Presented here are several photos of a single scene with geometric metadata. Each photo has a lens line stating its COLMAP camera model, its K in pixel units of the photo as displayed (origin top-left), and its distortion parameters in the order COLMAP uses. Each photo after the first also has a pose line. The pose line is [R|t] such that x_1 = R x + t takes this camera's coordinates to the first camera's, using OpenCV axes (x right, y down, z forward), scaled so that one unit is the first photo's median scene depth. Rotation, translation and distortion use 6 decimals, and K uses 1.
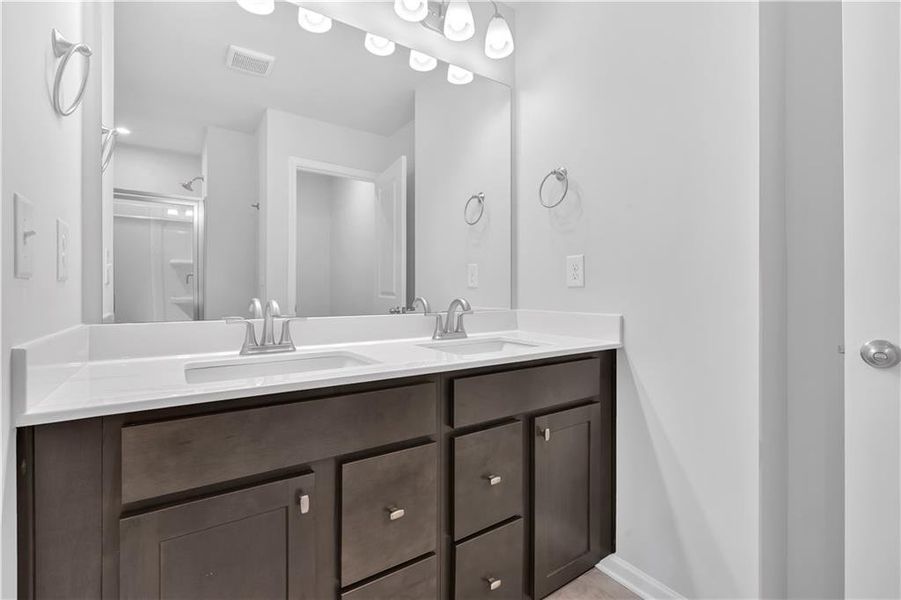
lens RADIAL K [[406.6, 0, 448.7], [0, 406.6, 296.6], [0, 0, 1]] dist [-0.010784, 0.000034]
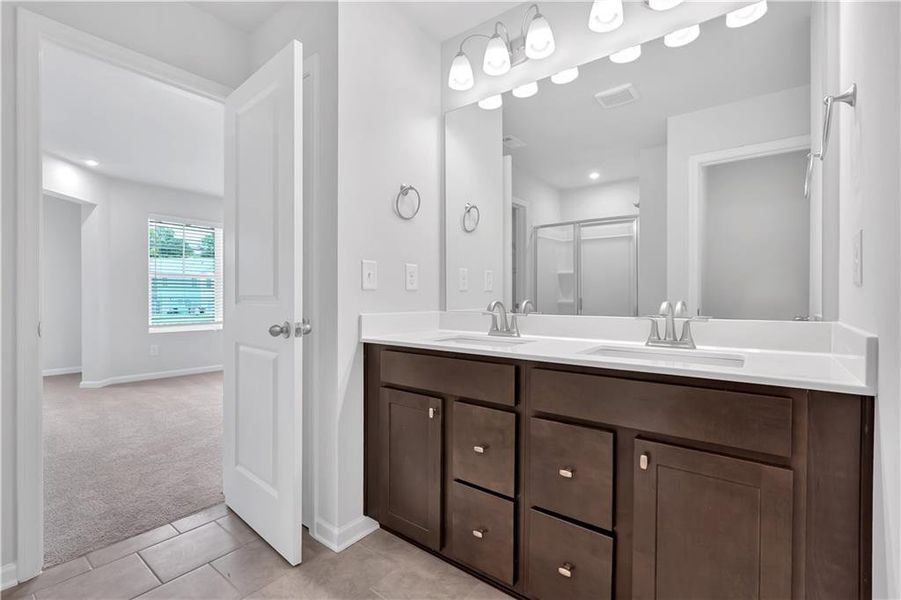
lens RADIAL K [[406.6, 0, 448.7], [0, 406.6, 296.6], [0, 0, 1]] dist [-0.010784, 0.000034]
pose [[0.293171, 0.007478, -0.956031, 0.687371], [-0.002999, 0.999972, 0.006902, -0.010265], [0.956055, 0.000844, 0.293185, 0.265188]]
